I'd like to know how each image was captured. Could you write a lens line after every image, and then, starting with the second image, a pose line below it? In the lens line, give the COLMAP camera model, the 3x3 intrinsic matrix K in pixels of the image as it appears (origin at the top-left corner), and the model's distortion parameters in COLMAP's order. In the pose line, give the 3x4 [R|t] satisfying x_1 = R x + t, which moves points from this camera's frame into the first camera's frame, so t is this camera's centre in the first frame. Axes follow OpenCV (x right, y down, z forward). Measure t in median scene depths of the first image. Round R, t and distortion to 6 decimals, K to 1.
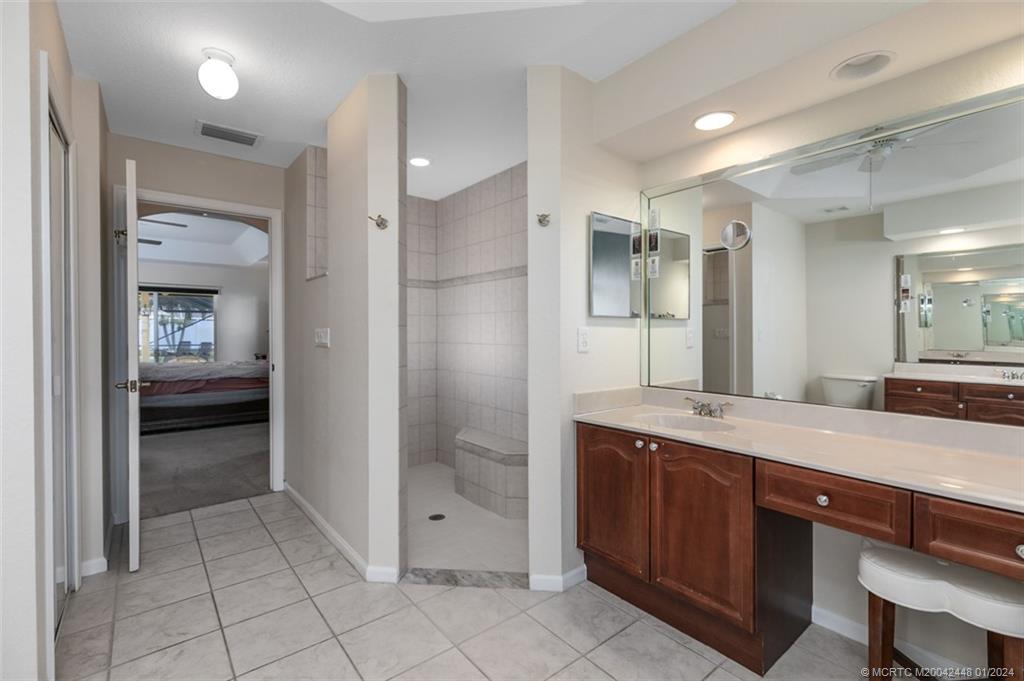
lens RADIAL K [[466.5, 0, 512.7], [0, 466.5, 336.4], [0, 0, 1]] dist [-0.001572, -0.000118]
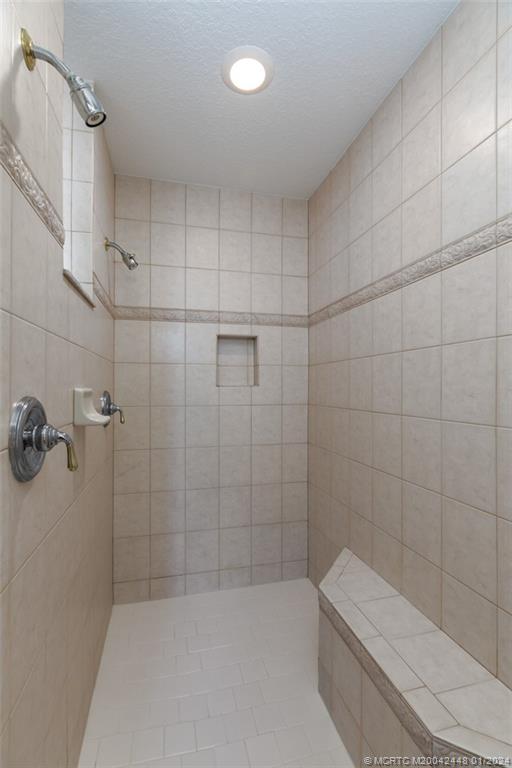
lens RADIAL K [[349.9, 0, 255.2], [0, 349.9, 386.7], [0, 0, 1]] dist [-0.001572, -0.000118]
pose [[0.910979, 0.003321, -0.412440, -0.021254], [-0.006358, 0.999962, -0.005993, -0.010559], [0.412404, 0.008082, 0.910965, 0.508128]]
